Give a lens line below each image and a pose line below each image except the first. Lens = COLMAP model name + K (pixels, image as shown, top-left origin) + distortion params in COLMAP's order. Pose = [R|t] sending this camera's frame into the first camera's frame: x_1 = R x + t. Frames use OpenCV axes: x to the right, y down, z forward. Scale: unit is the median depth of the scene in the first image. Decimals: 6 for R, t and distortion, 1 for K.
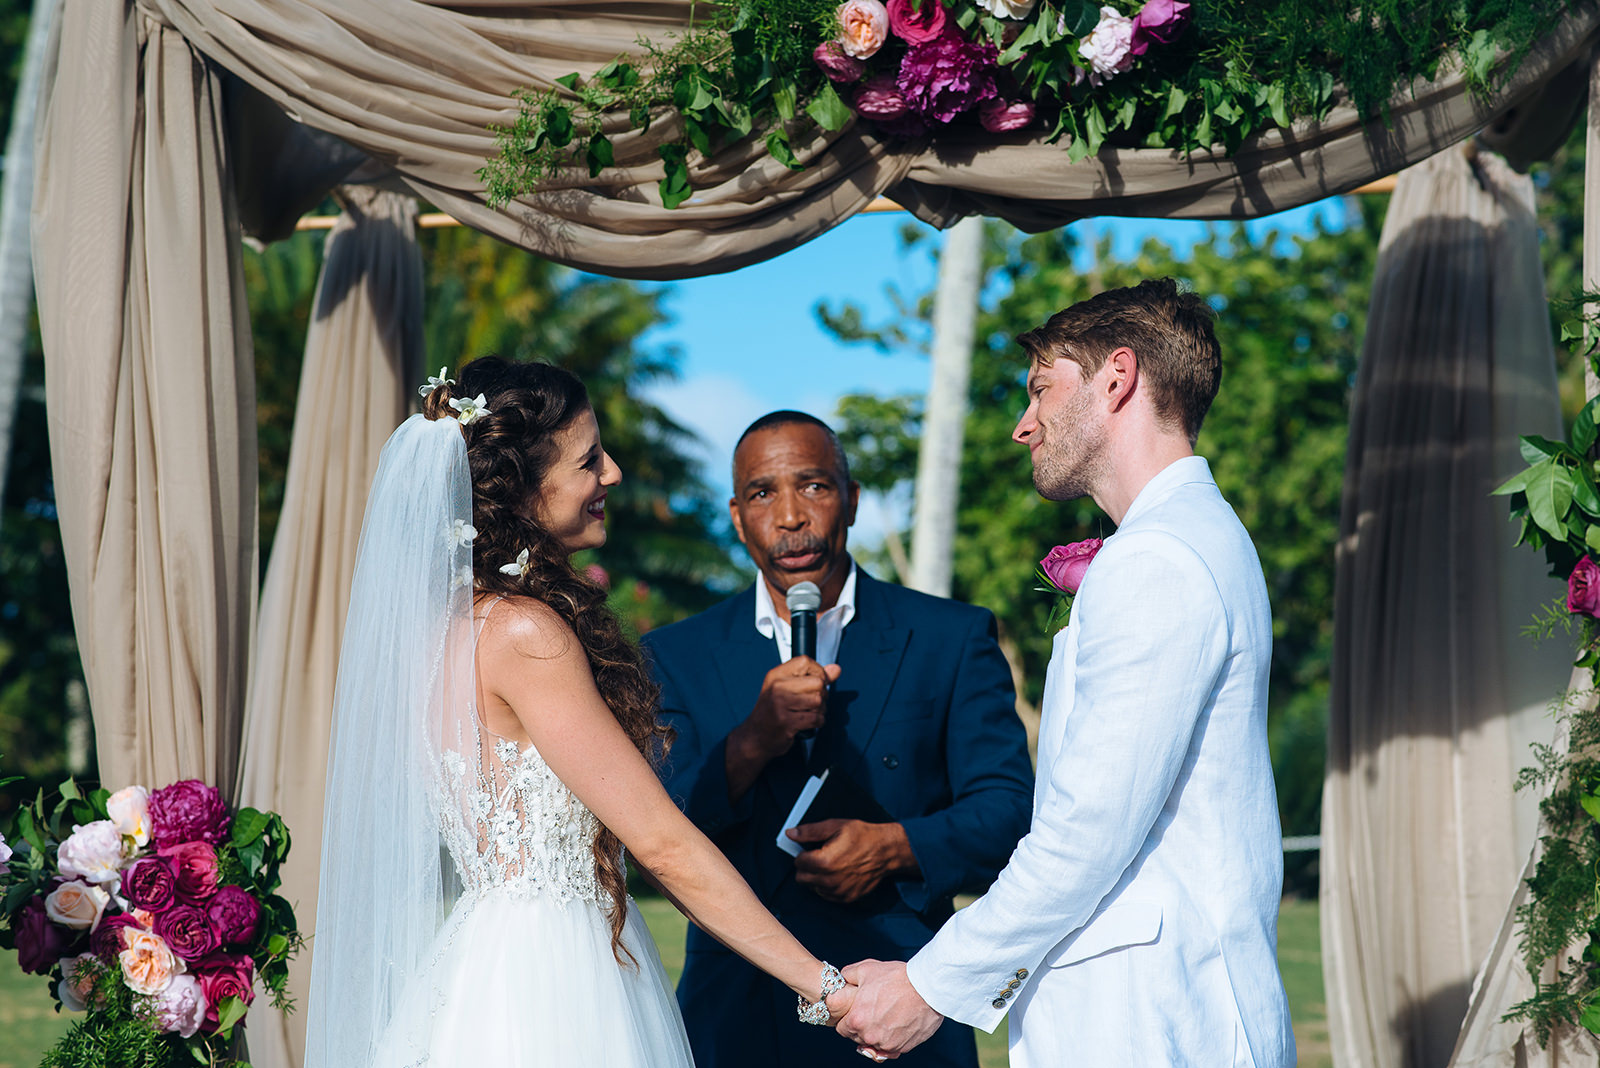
lens RADIAL K [[4111.1, 0, 800.0], [0, 4111.1, 534.0], [0, 0, 1]] dist [0.046525, 0.311656]
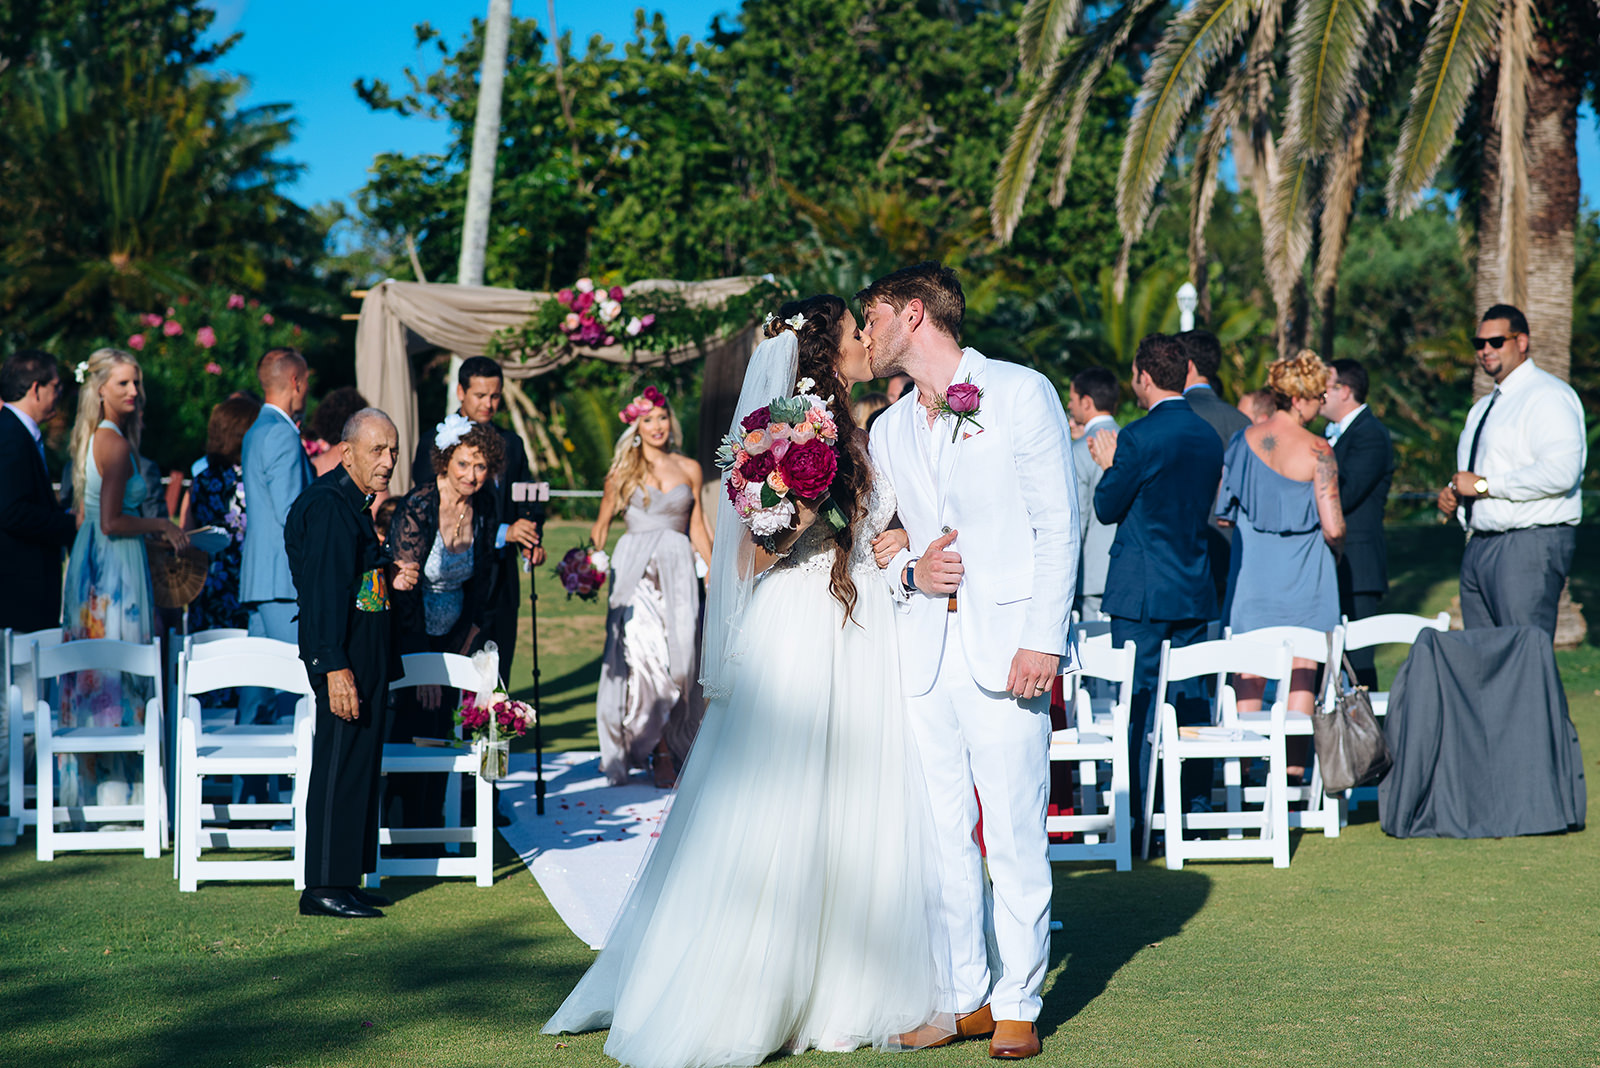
lens RADIAL K [[3889.2, 0, 768.1], [0, 3889.2, 537.7], [0, 0, 1]] dist [0.036138, 0.227782]
pose [[0.990571, 0.006869, 0.136824, -0.310080], [-0.020337, 0.995049, 0.097285, -0.283329], [-0.135479, -0.099150, 0.985807, -2.750145]]
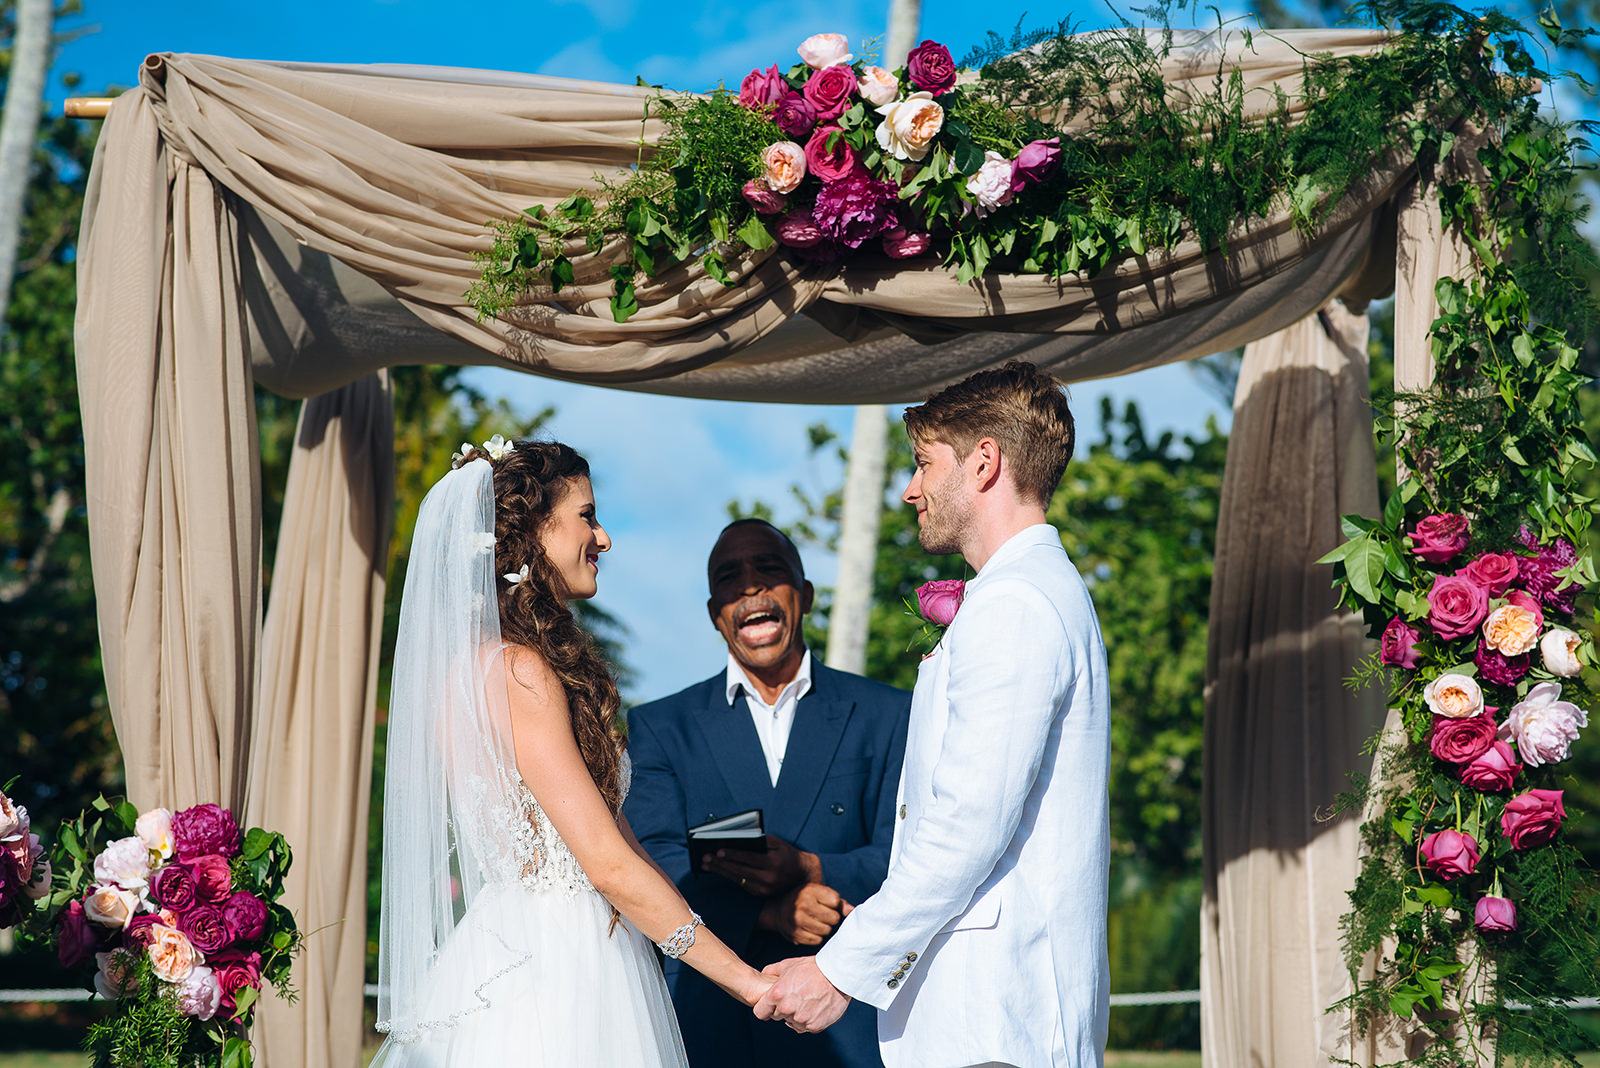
lens RADIAL K [[4047.3, 0, 762.1], [0, 4047.3, 536.7], [0, 0, 1]] dist [-0.036694, 1.230023]
pose [[0.999901, 0.005003, 0.013116, -0.005869], [-0.004326, 0.998681, -0.051159, 0.042241], [-0.013355, 0.051097, 0.998604, -0.155251]]
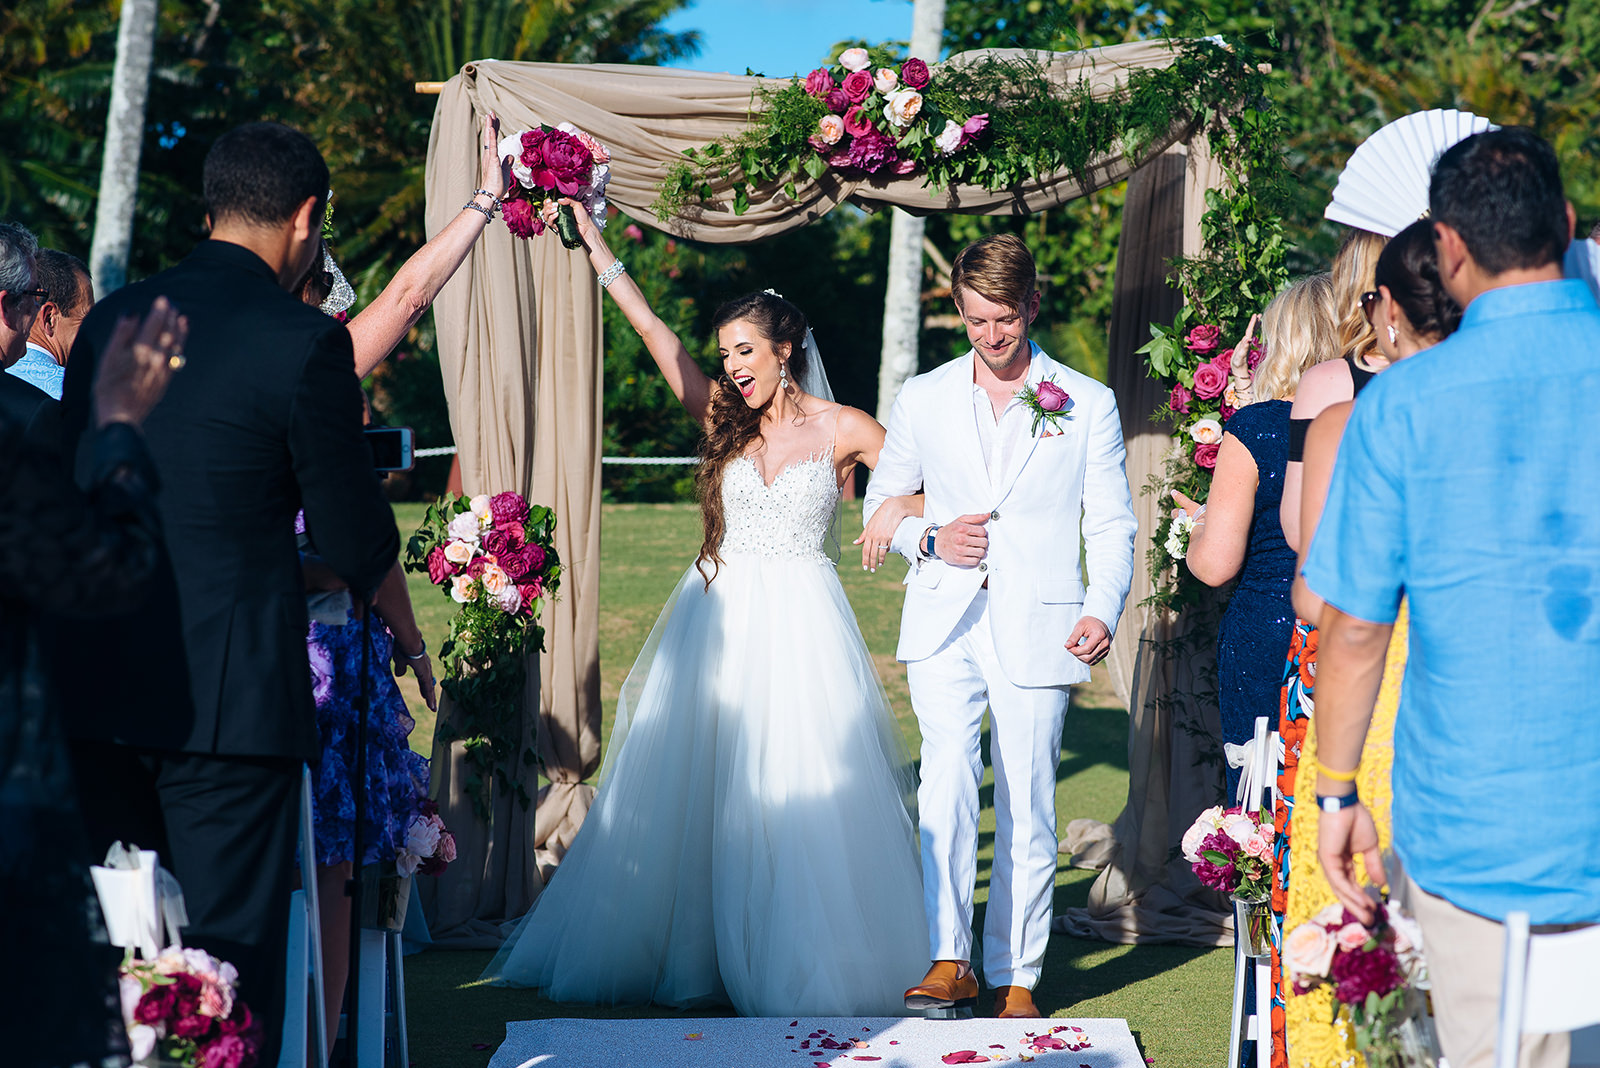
lens RADIAL K [[4088.1, 0, 800.0], [0, 4088.1, 534.0], [0, 0, 1]] dist [0.027033, 0.585901]
pose [[0.999994, -0.003369, 0.000011, -0.001398], [0.003349, 0.994523, 0.104468, -0.134762], [-0.000363, -0.104467, 0.994528, -1.059368]]
